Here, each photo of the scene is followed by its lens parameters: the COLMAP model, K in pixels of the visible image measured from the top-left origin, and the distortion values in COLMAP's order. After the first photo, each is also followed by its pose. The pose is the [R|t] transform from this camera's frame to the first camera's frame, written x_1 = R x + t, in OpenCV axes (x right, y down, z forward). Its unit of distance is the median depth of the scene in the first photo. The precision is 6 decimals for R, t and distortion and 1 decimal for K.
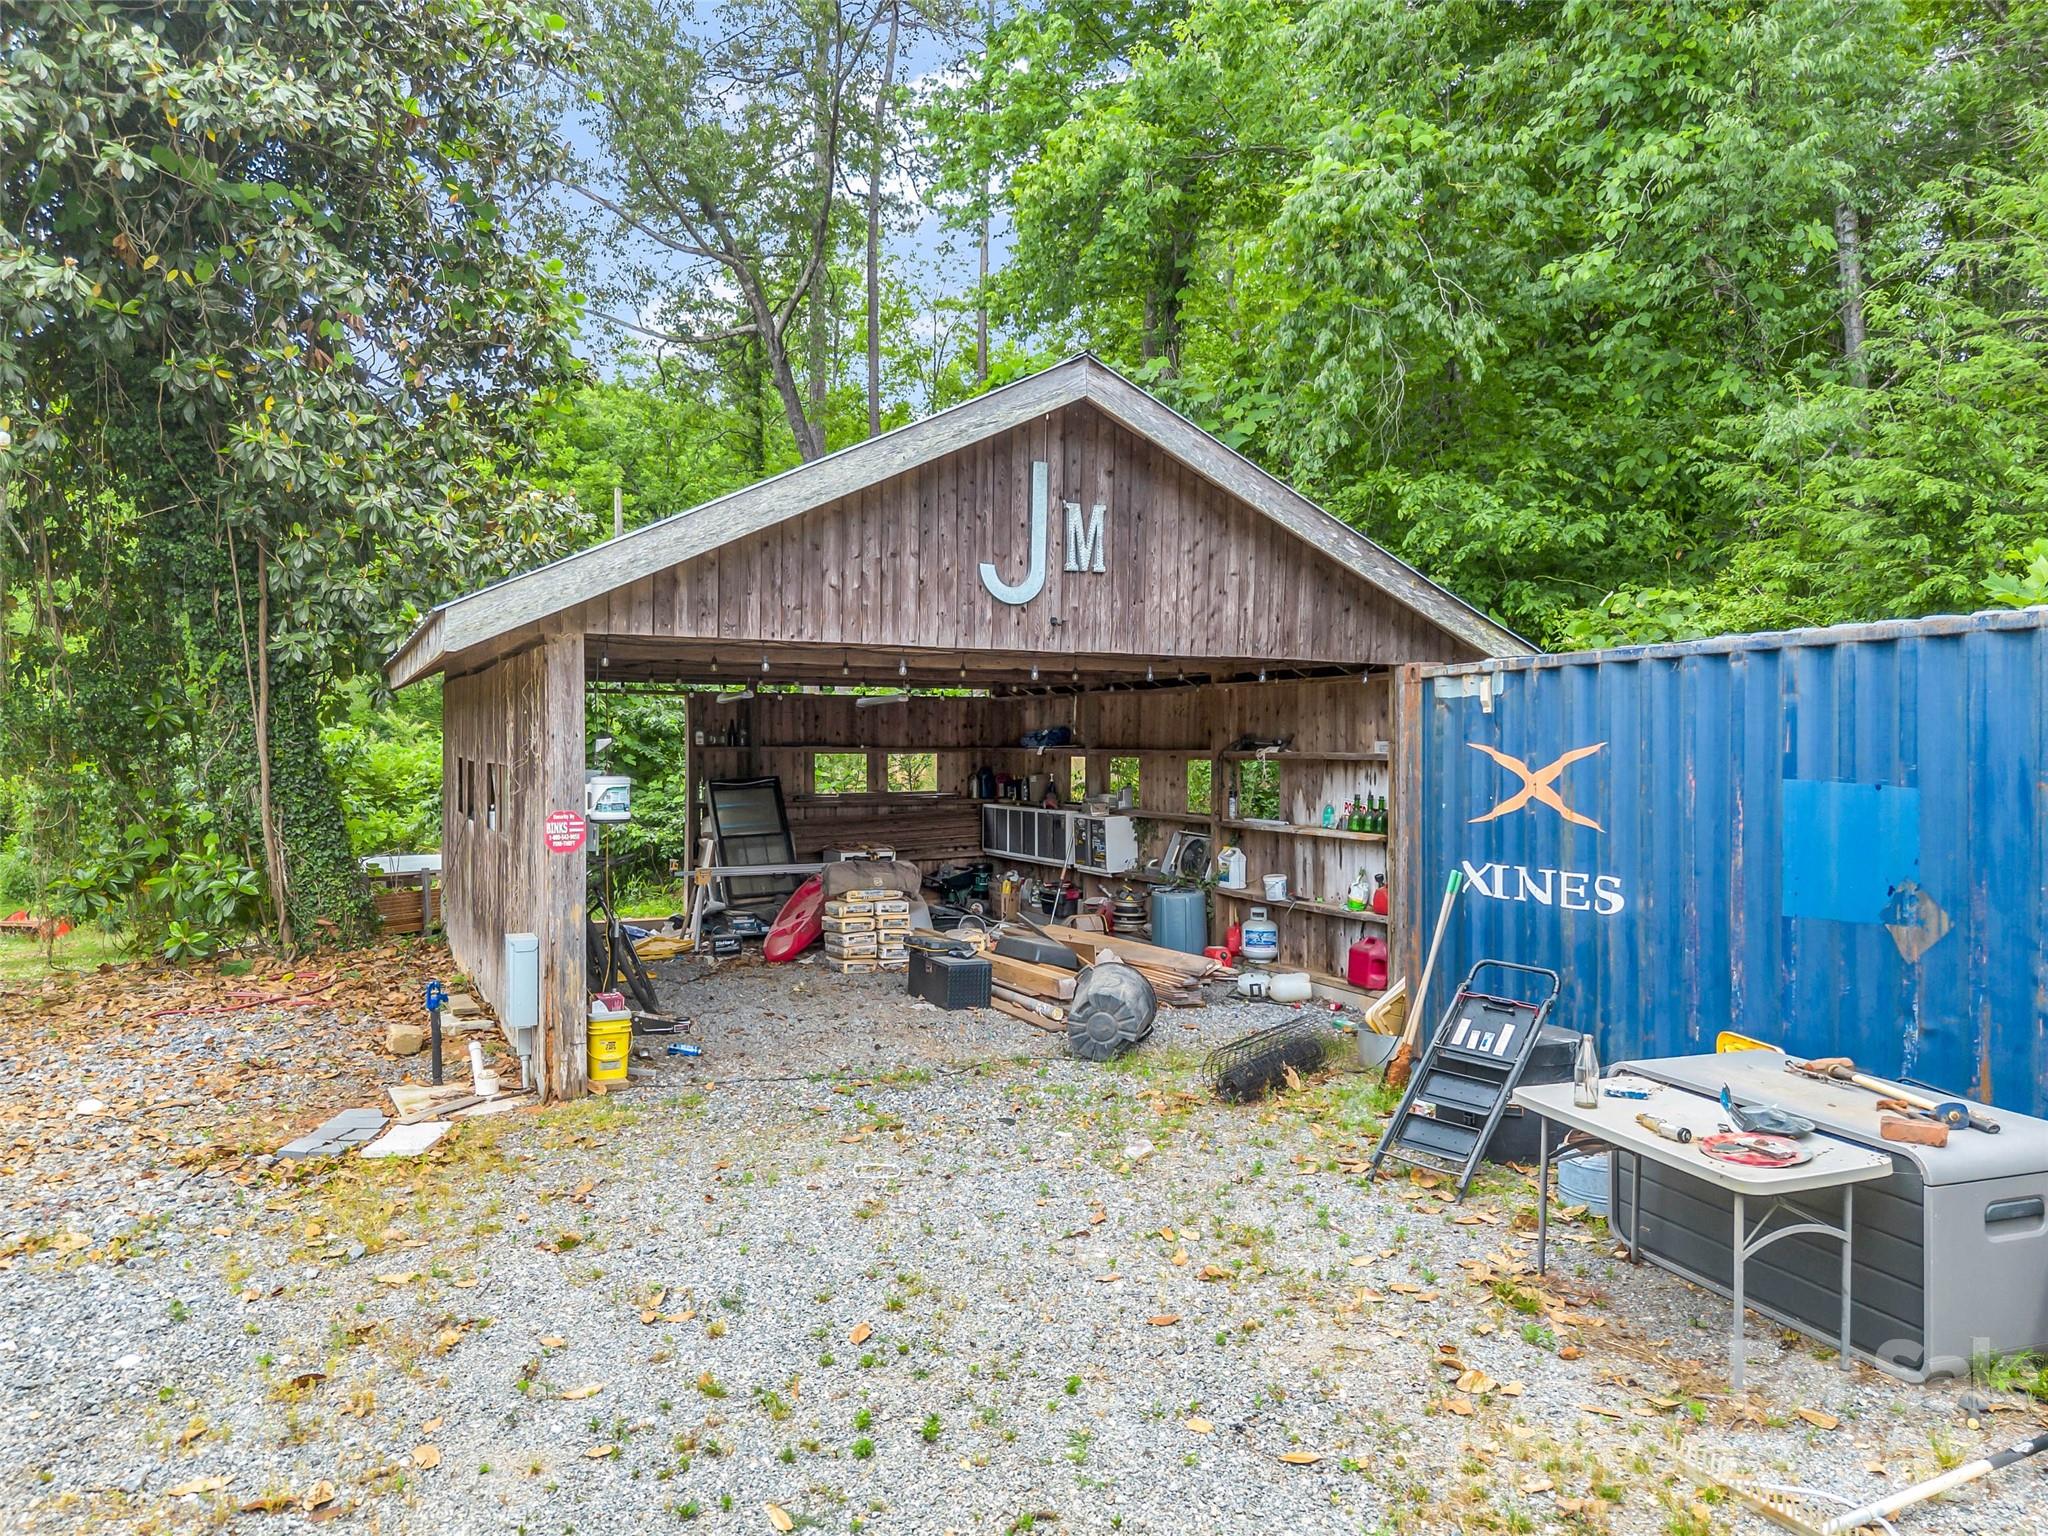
lens RADIAL K [[1466.8, 0, 1020.2], [0, 1466.8, 771.7], [0, 0, 1]] dist [0.052328, -0.035235]
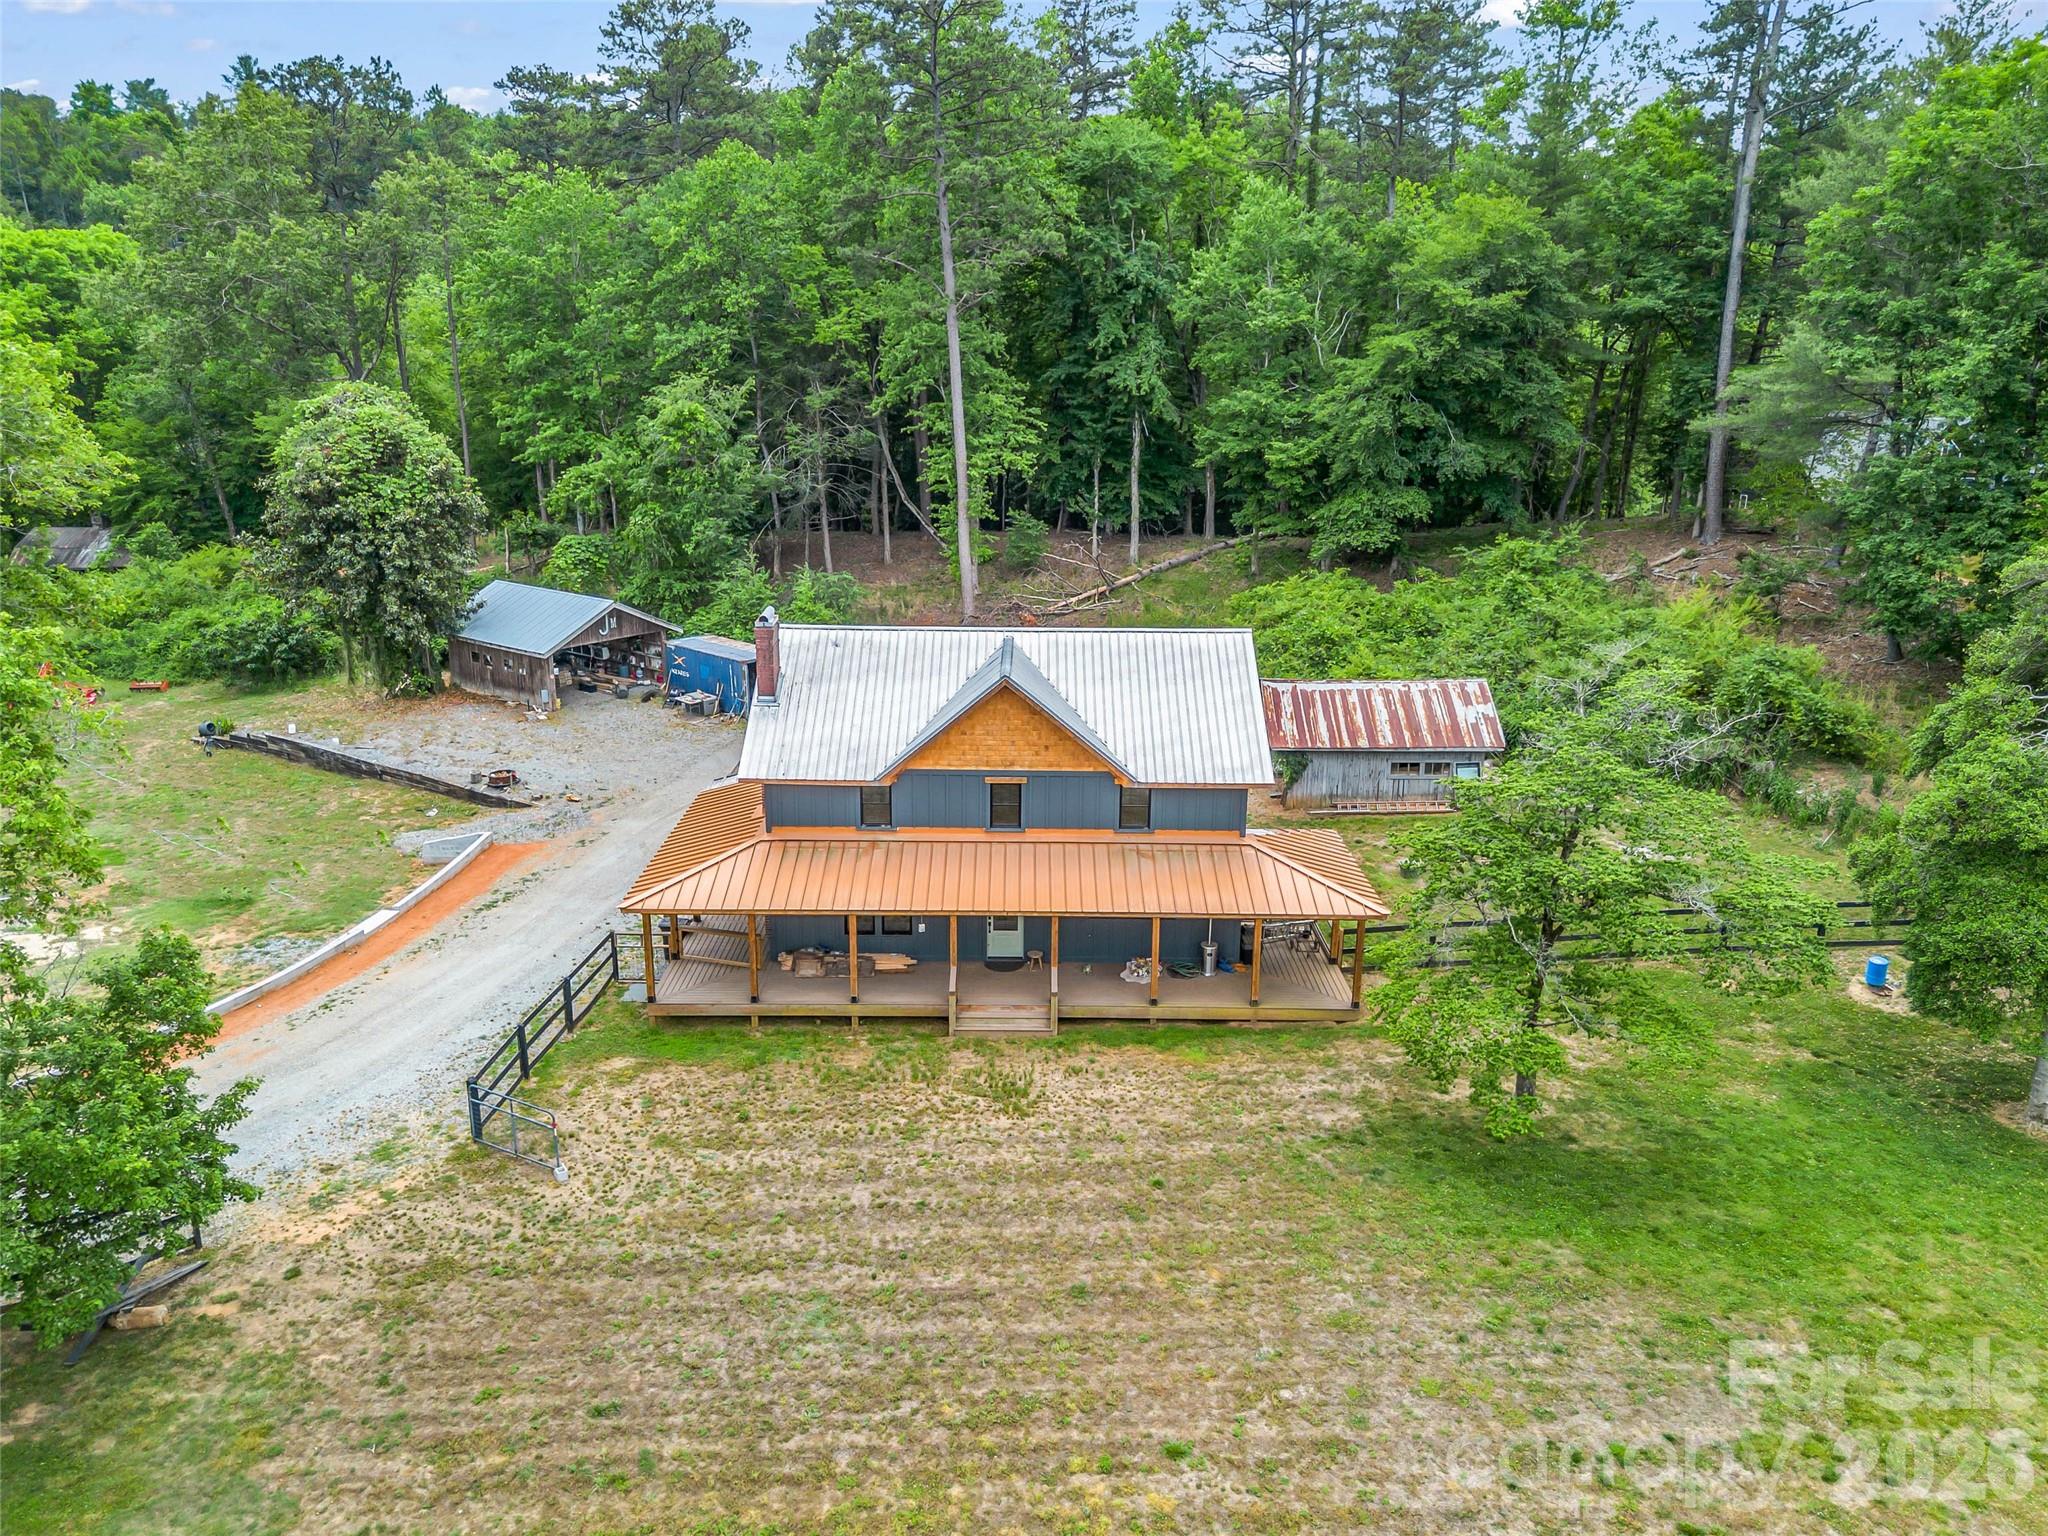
lens RADIAL K [[1466.8, 0, 1020.2], [0, 1466.8, 771.7], [0, 0, 1]] dist [0.052328, -0.035235]
pose [[0.885199, -0.136546, 0.444722, -1.312529], [0.009639, 0.961133, 0.275917, -1.264173], [-0.465113, -0.239955, 0.852110, -5.424642]]
